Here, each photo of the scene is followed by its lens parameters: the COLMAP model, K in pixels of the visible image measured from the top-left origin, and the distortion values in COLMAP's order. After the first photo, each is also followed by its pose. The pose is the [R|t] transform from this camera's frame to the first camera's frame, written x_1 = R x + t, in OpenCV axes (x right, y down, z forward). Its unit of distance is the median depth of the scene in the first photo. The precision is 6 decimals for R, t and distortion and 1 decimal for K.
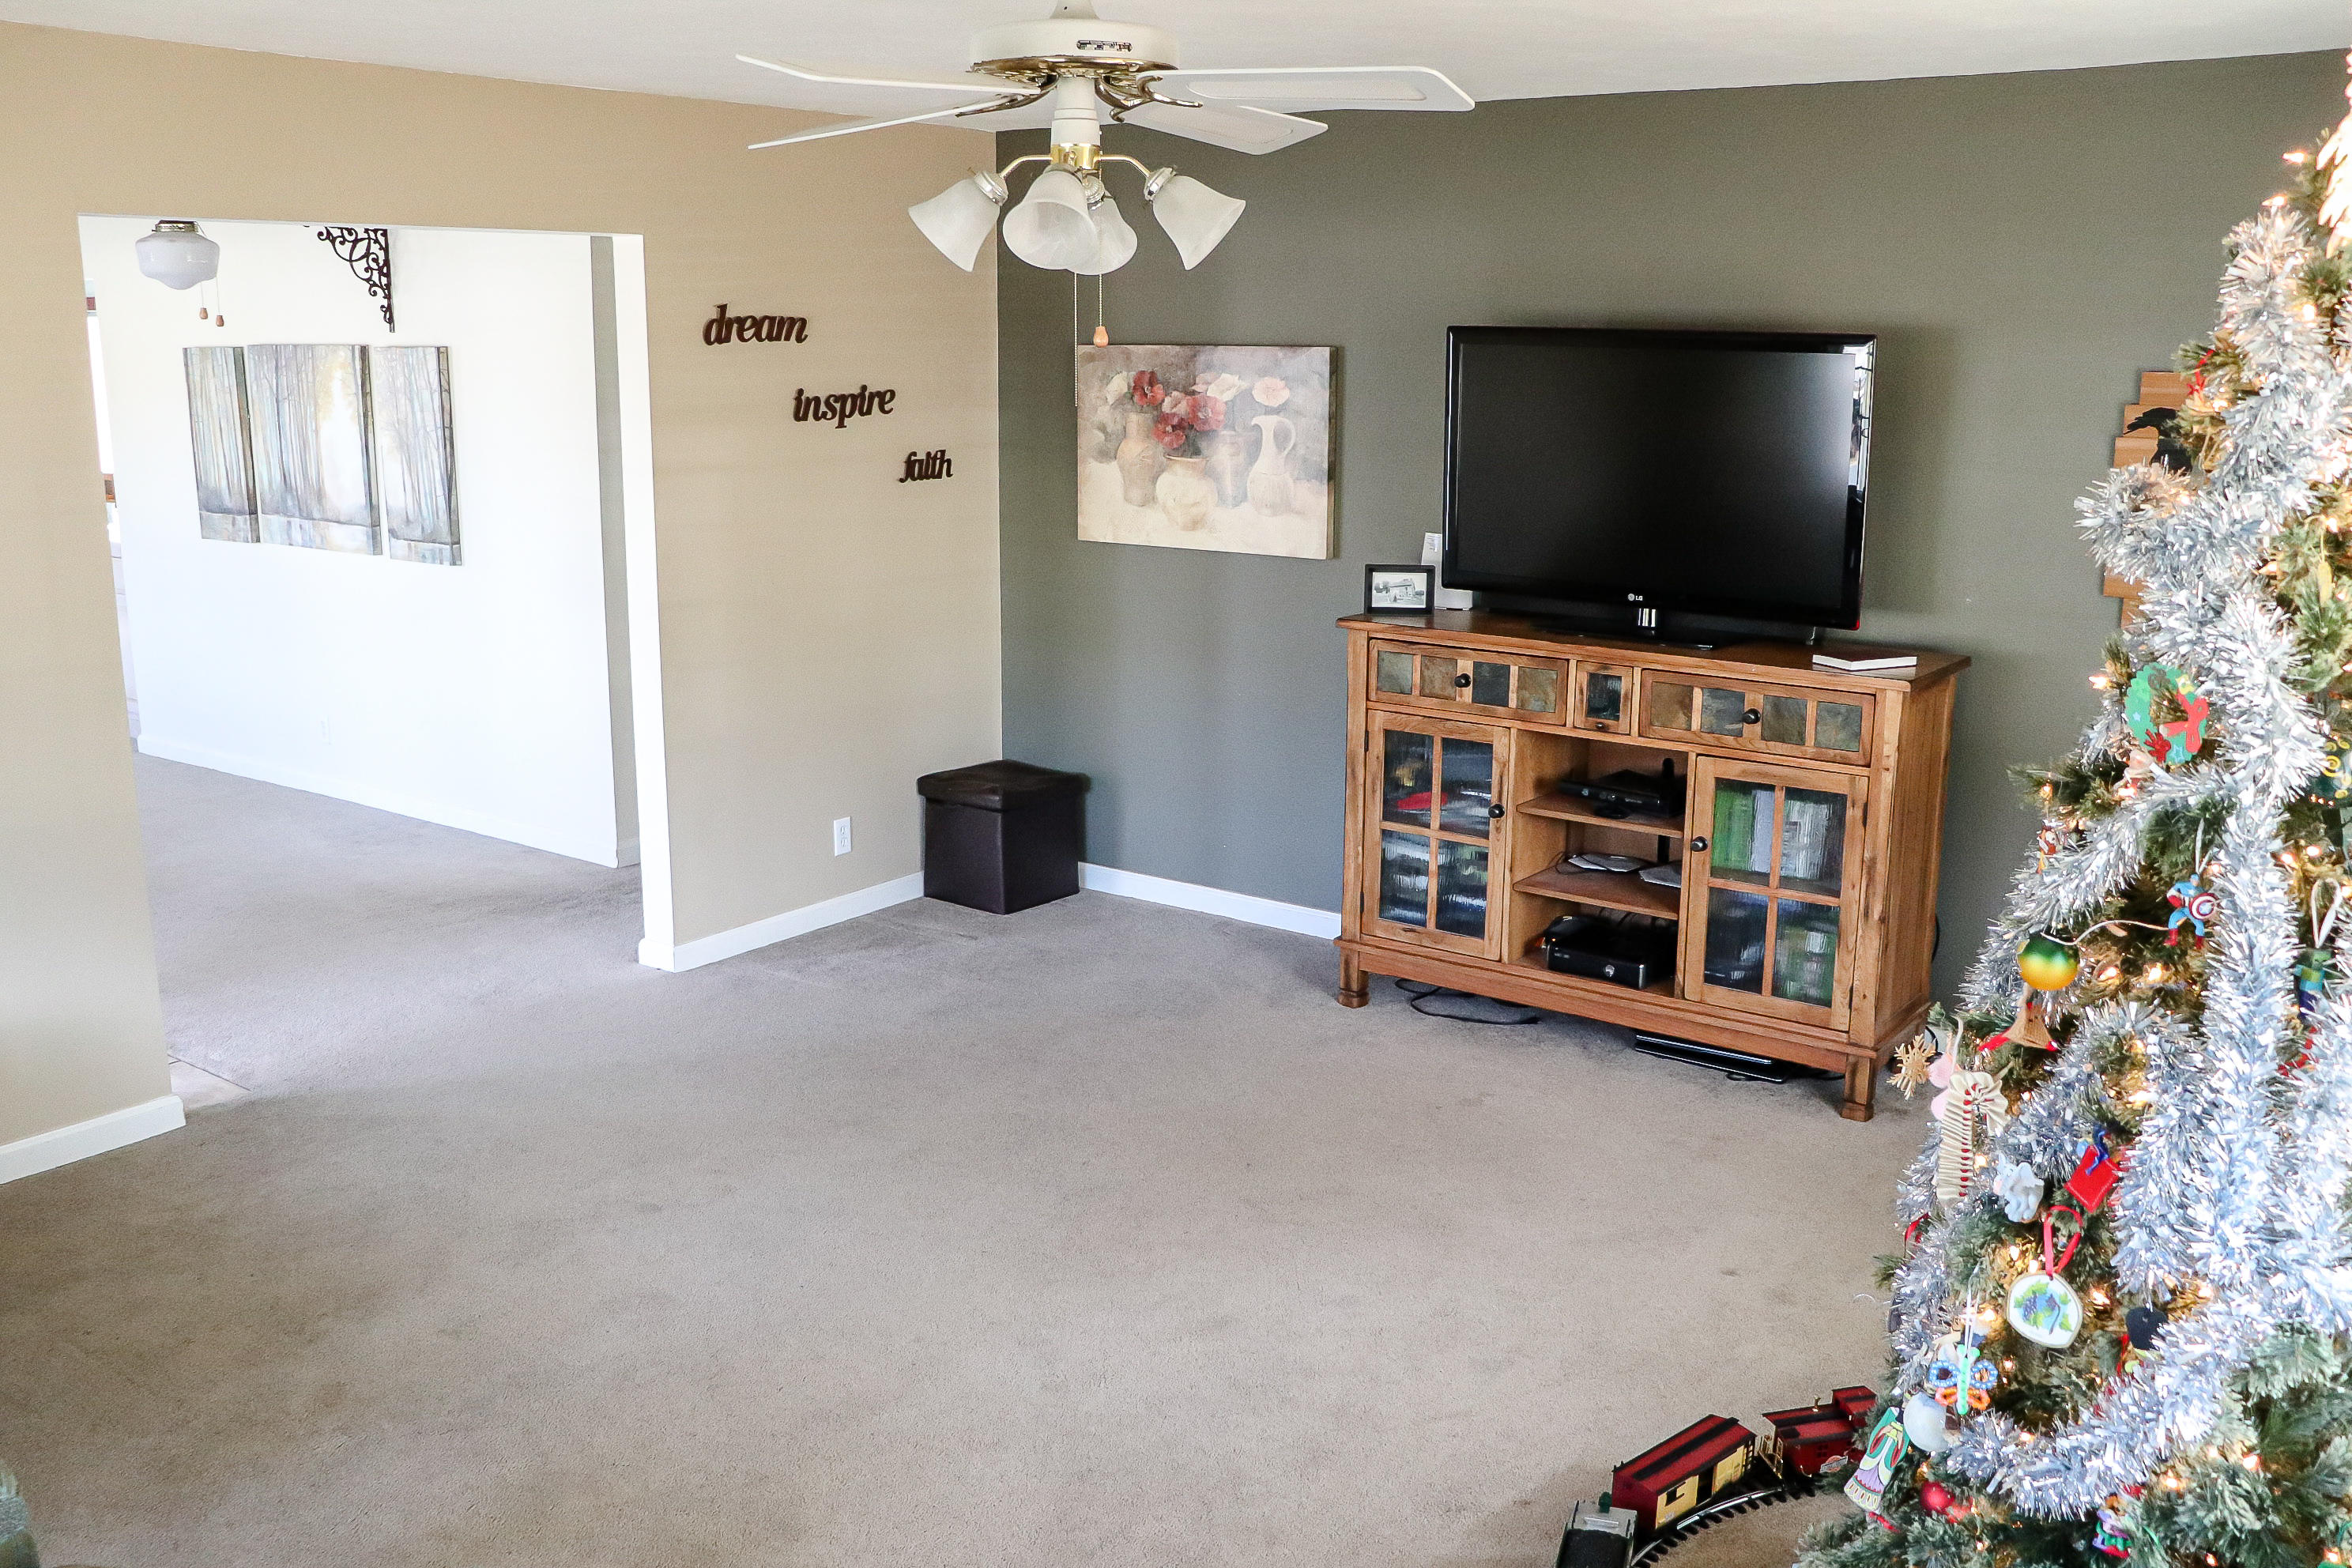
lens RADIAL K [[2049.5, 0, 1170.7], [0, 2049.5, 775.2], [0, 0, 1]] dist [-0.098514, 0.007653]
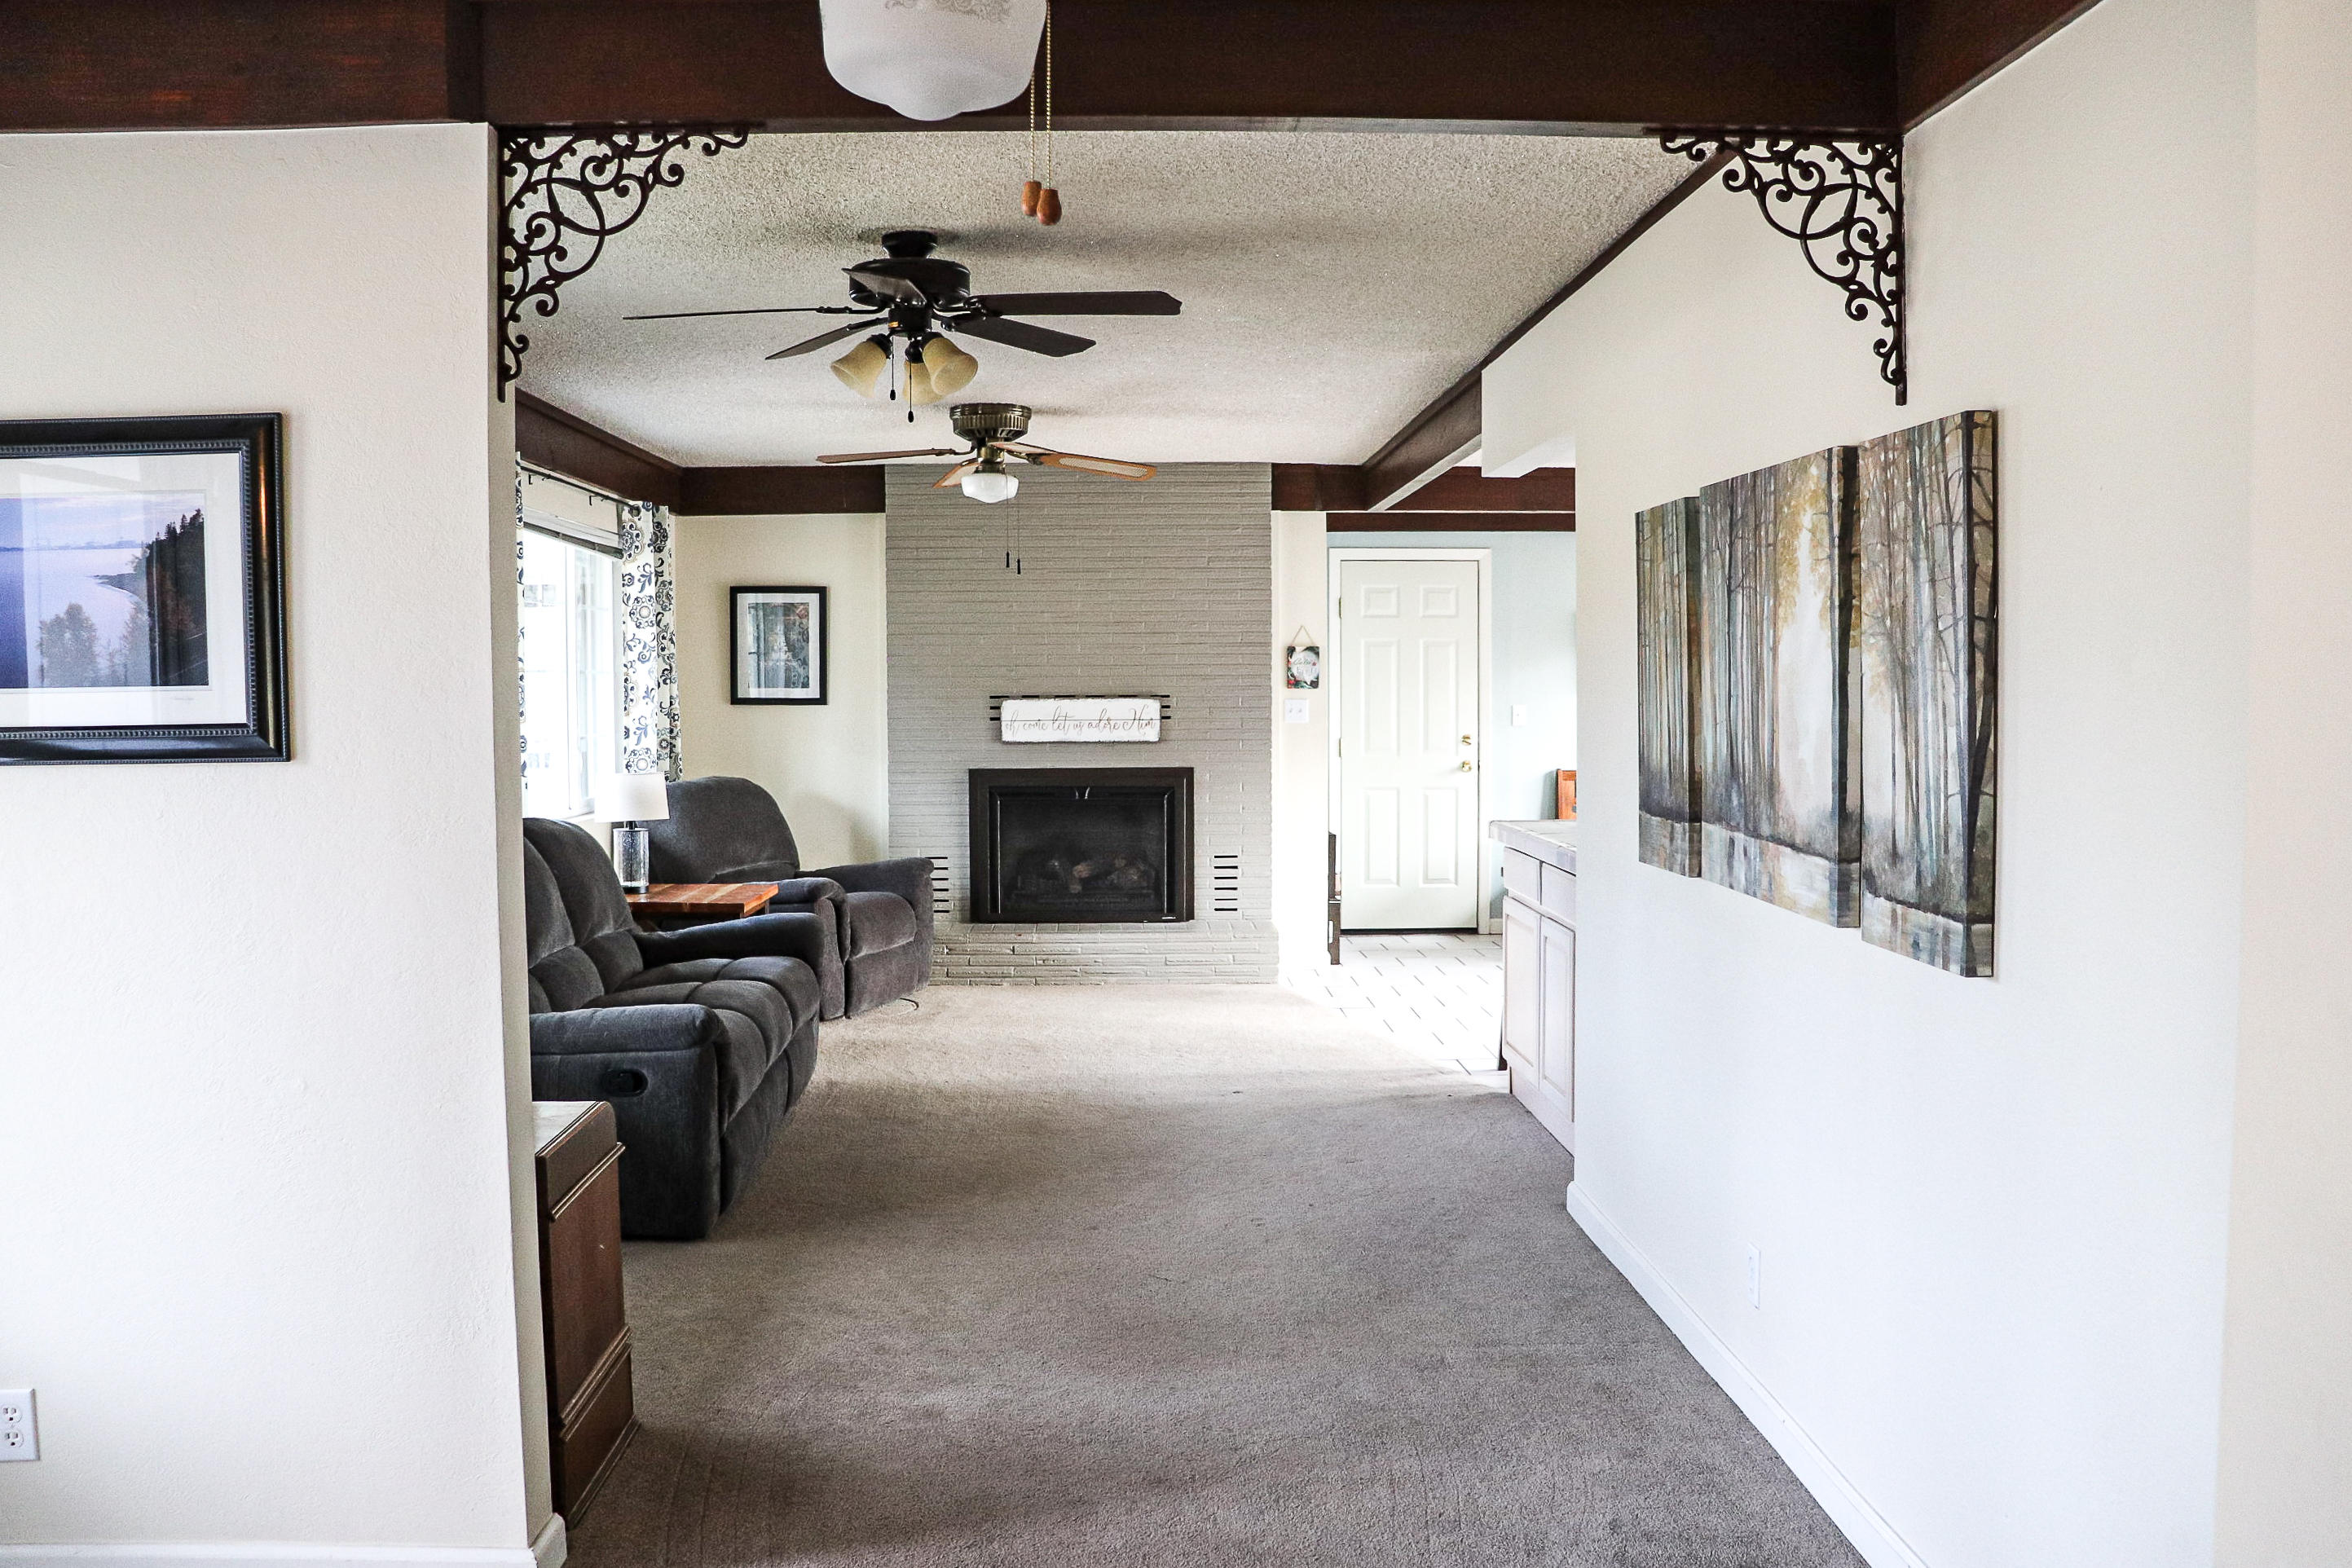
lens RADIAL K [[1936.4, 0, 1159.8], [0, 1936.4, 778.3], [0, 0, 1]] dist [-0.142248, 0.075481]
pose [[0.591802, 0.034573, -0.805342, -0.158820], [-0.169311, 0.982124, -0.082256, -0.085064], [0.788102, 0.185033, 0.587076, 0.661924]]
